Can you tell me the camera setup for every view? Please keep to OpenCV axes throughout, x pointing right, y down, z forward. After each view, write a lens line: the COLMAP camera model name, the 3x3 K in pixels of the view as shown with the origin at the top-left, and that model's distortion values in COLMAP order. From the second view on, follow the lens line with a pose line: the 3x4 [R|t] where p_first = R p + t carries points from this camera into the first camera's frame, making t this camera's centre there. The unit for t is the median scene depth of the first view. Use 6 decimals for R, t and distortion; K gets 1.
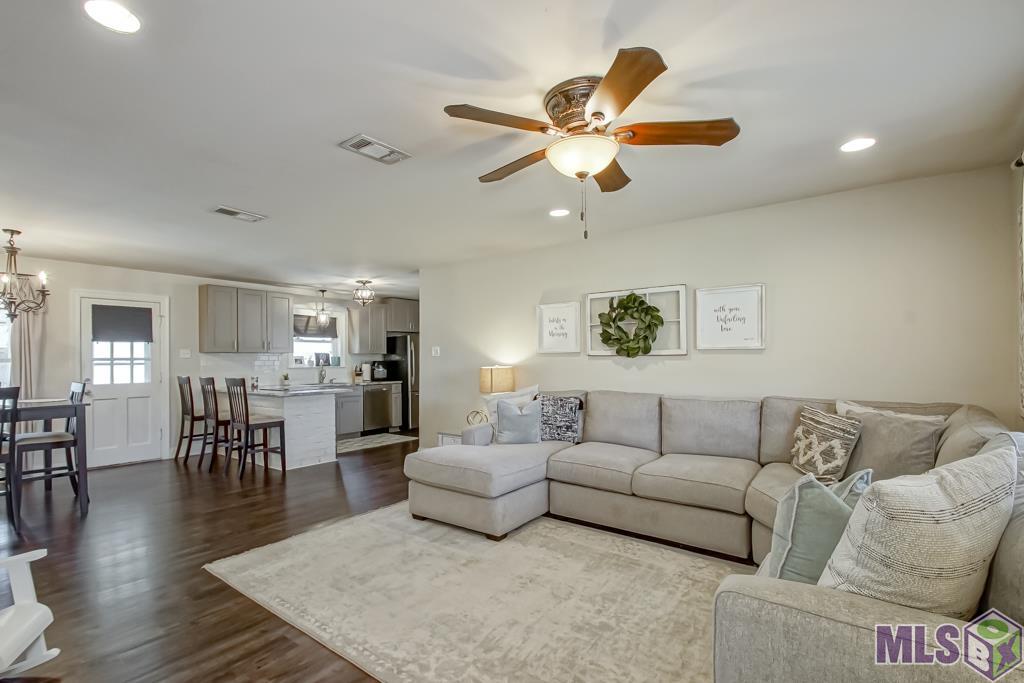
lens RADIAL K [[477.6, 0, 483.0], [0, 477.6, 360.1], [0, 0, 1]] dist [0.004970, -0.002181]
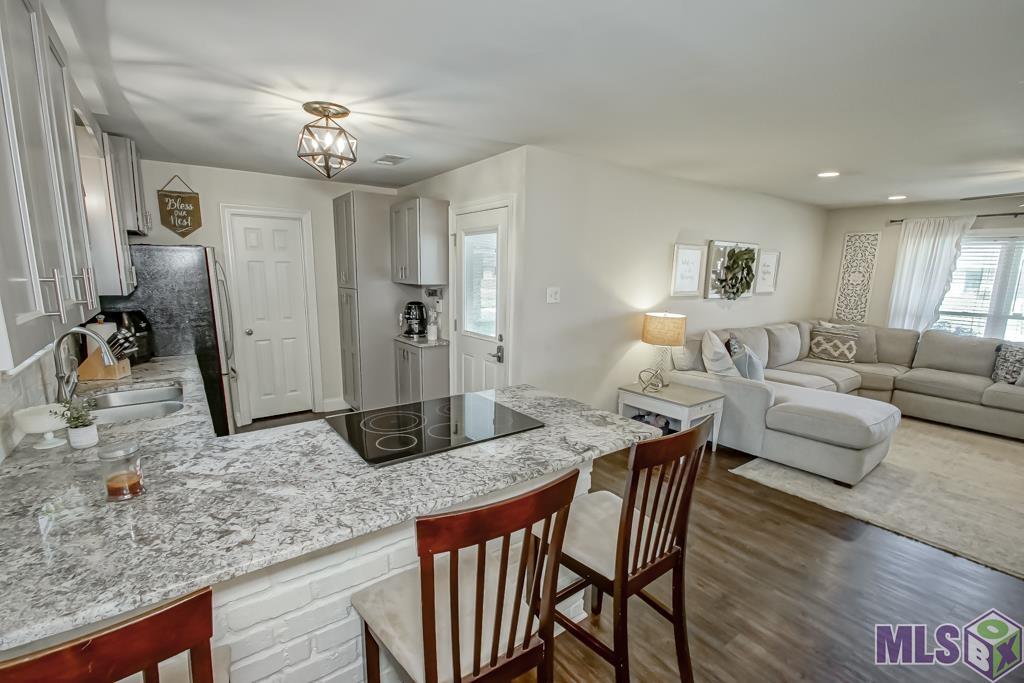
lens RADIAL K [[477.6, 0, 507.9], [0, 477.6, 349.7], [0, 0, 1]] dist [0.004970, -0.002181]
pose [[0.233133, -0.159347, 0.959301, -1.203165], [-0.020792, 0.985441, 0.168742, -0.086475], [-0.972223, -0.059285, 0.226425, 1.497869]]
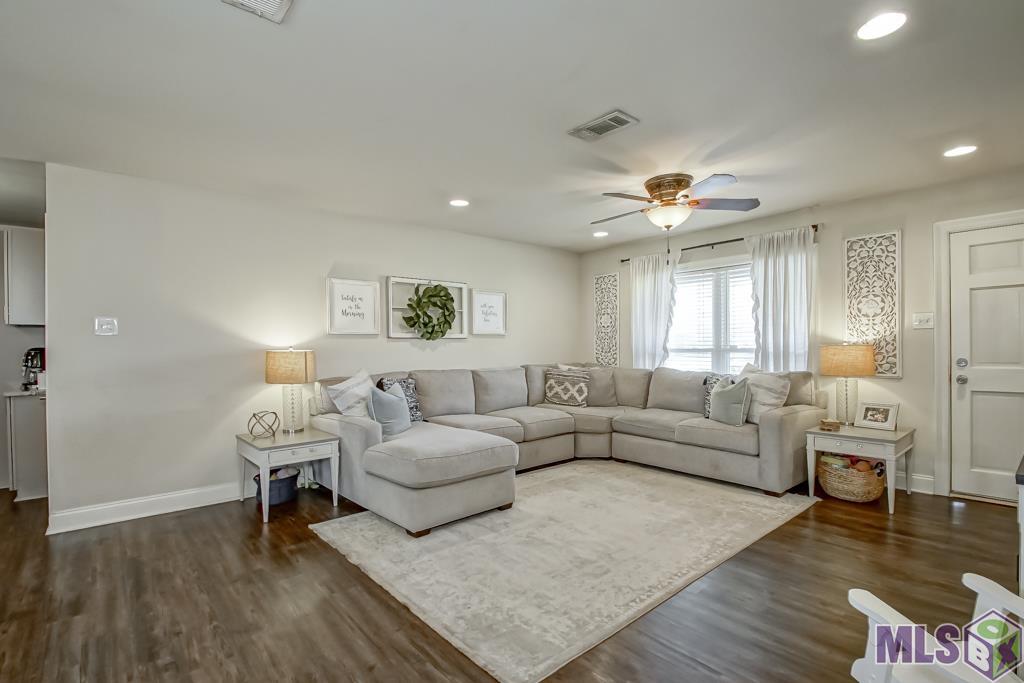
lens RADIAL K [[477.6, 0, 496.1], [0, 477.6, 352.2], [0, 0, 1]] dist [0.004970, -0.002181]
pose [[0.194894, -0.008551, 0.980787, -0.916676], [0.009811, 0.999929, 0.006768, 0.020483], [-0.980775, 0.008303, 0.194964, 0.733741]]
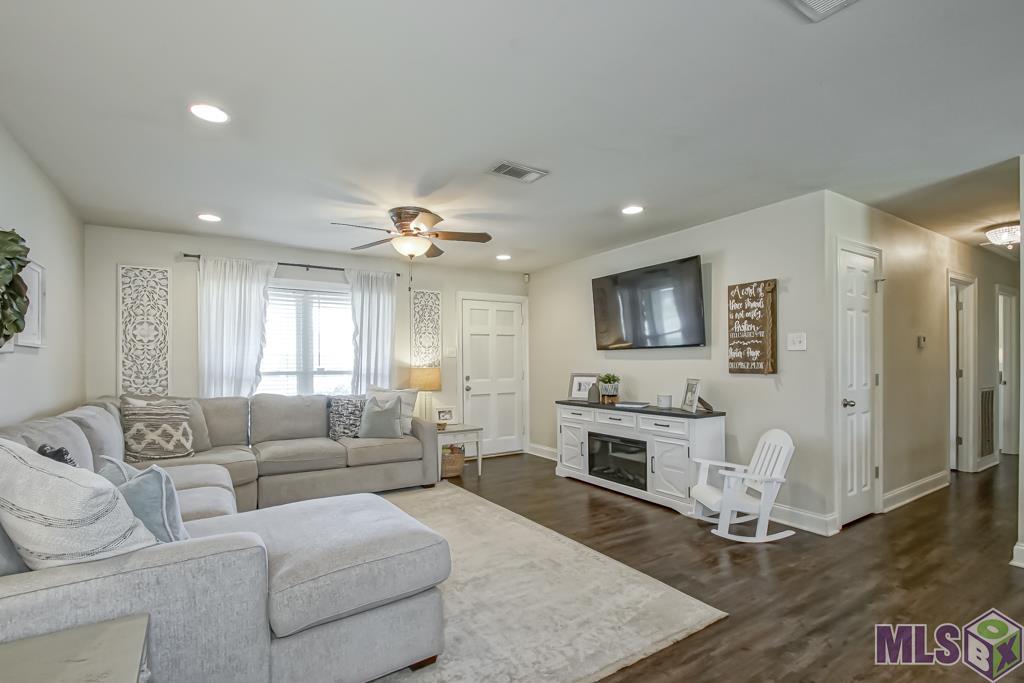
lens RADIAL K [[477.6, 0, 496.2], [0, 477.6, 364.0], [0, 0, 1]] dist [0.004970, -0.002181]
pose [[-0.946574, 0.010528, 0.322316, -0.388353], [0.011050, 0.999939, -0.000211, 0.010964], [-0.322299, 0.003362, -0.946632, 1.506557]]
